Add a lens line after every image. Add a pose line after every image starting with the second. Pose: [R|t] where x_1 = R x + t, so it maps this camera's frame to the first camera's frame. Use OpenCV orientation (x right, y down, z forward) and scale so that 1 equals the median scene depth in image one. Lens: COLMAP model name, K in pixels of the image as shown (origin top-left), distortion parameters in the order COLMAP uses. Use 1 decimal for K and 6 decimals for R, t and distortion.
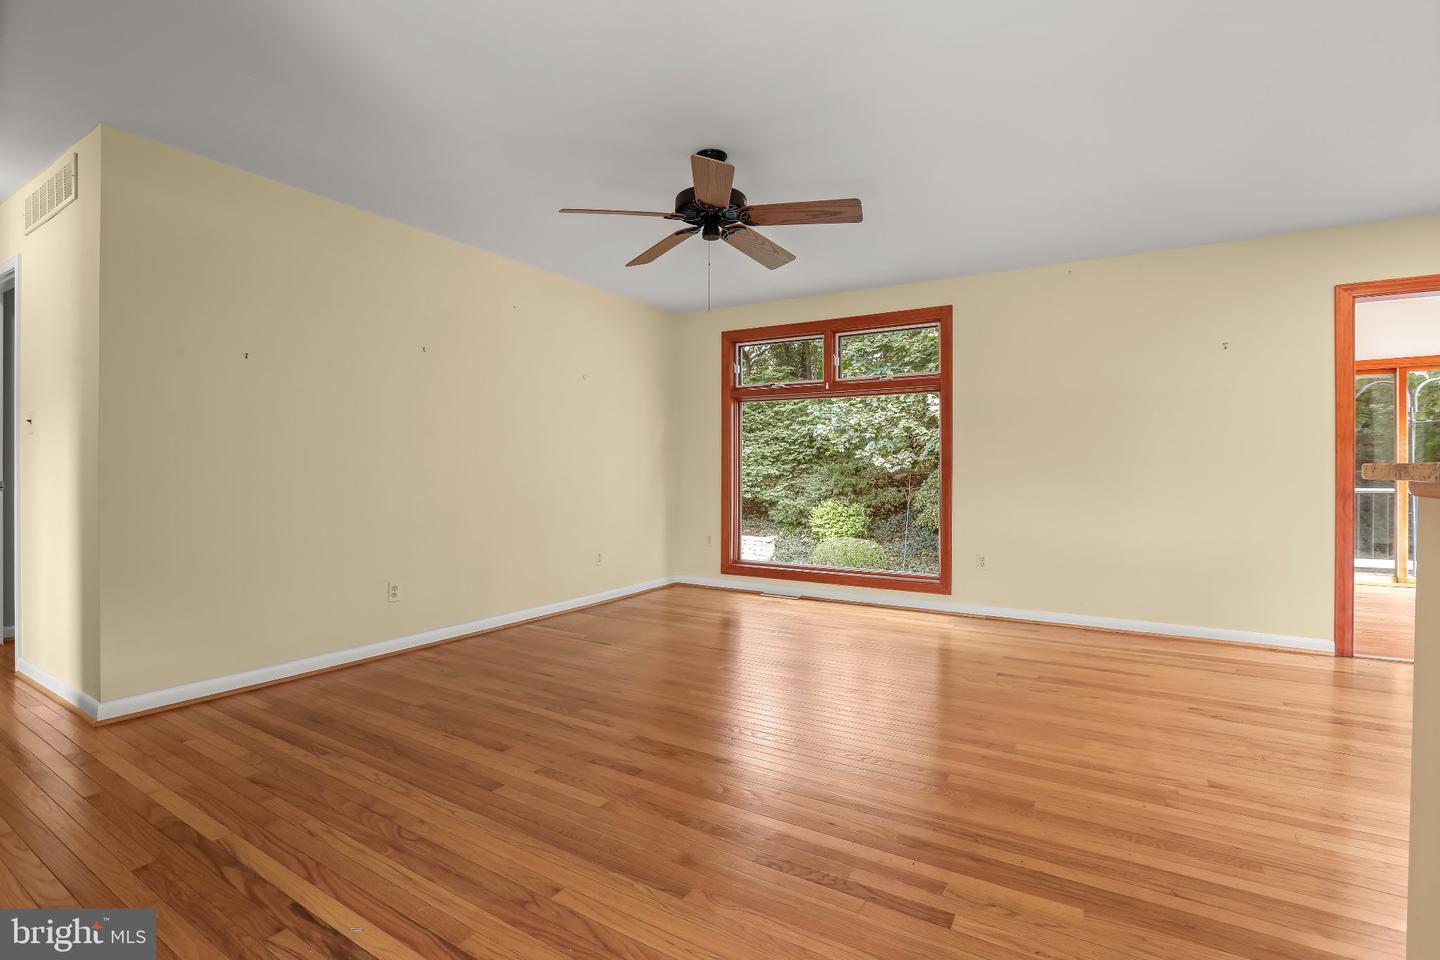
lens RADIAL K [[657.3, 0, 720.0], [0, 657.3, 480.0], [0, 0, 1]] dist [-0.001012, -0.000140]
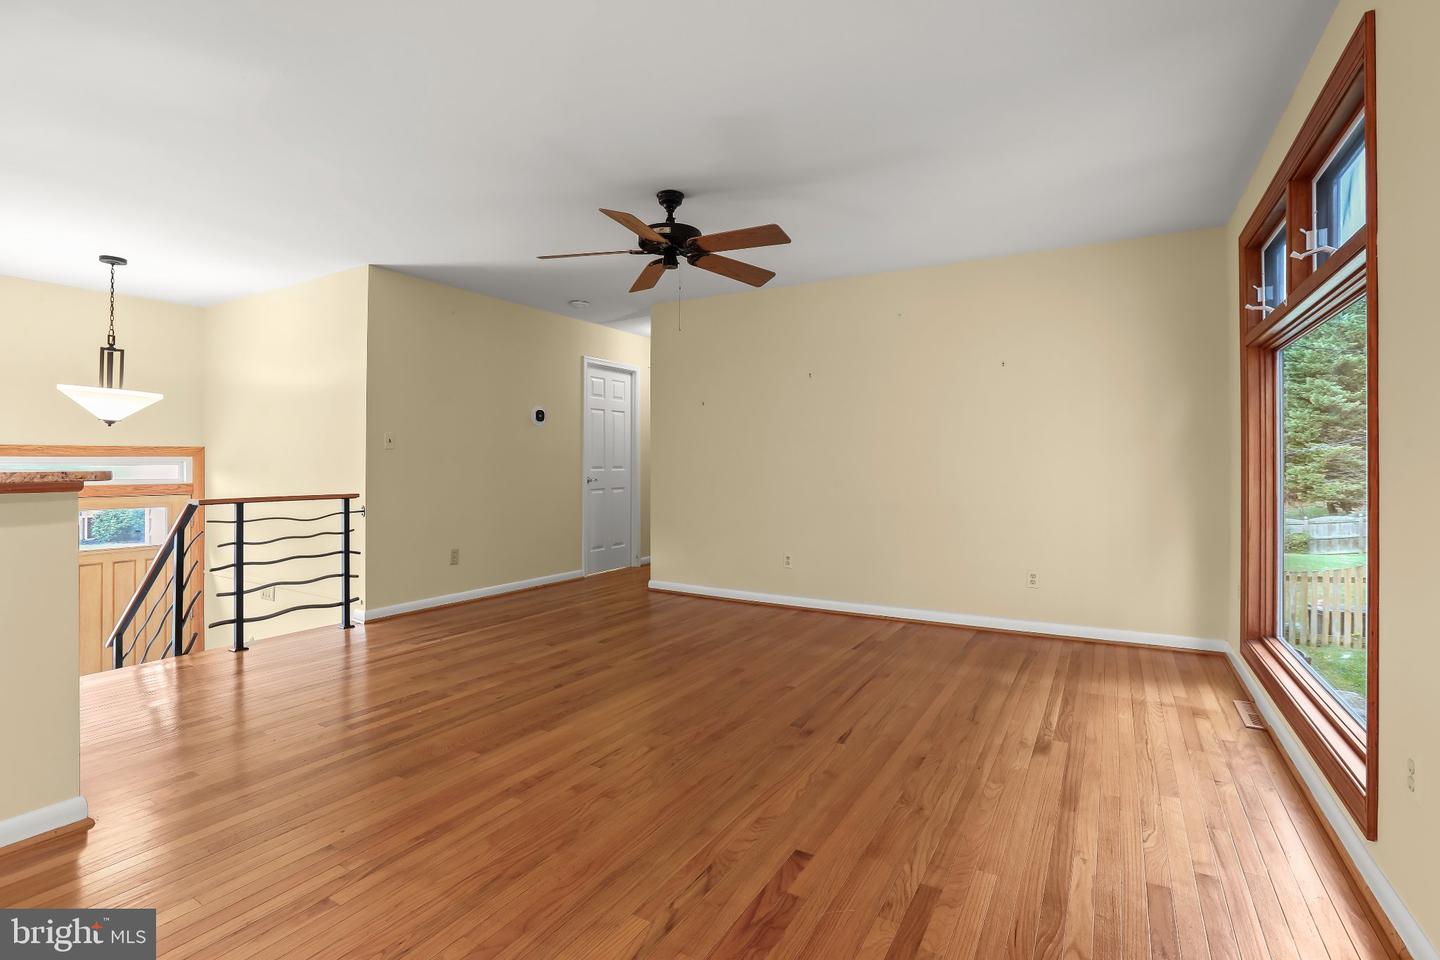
lens RADIAL K [[657.3, 0, 720.0], [0, 657.3, 480.0], [0, 0, 1]] dist [-0.001012, -0.000140]
pose [[0.001656, 0.010492, -0.999944, 1.233703], [-0.011550, 0.999878, 0.010472, -0.022262], [0.999932, 0.011532, 0.001777, 1.190355]]
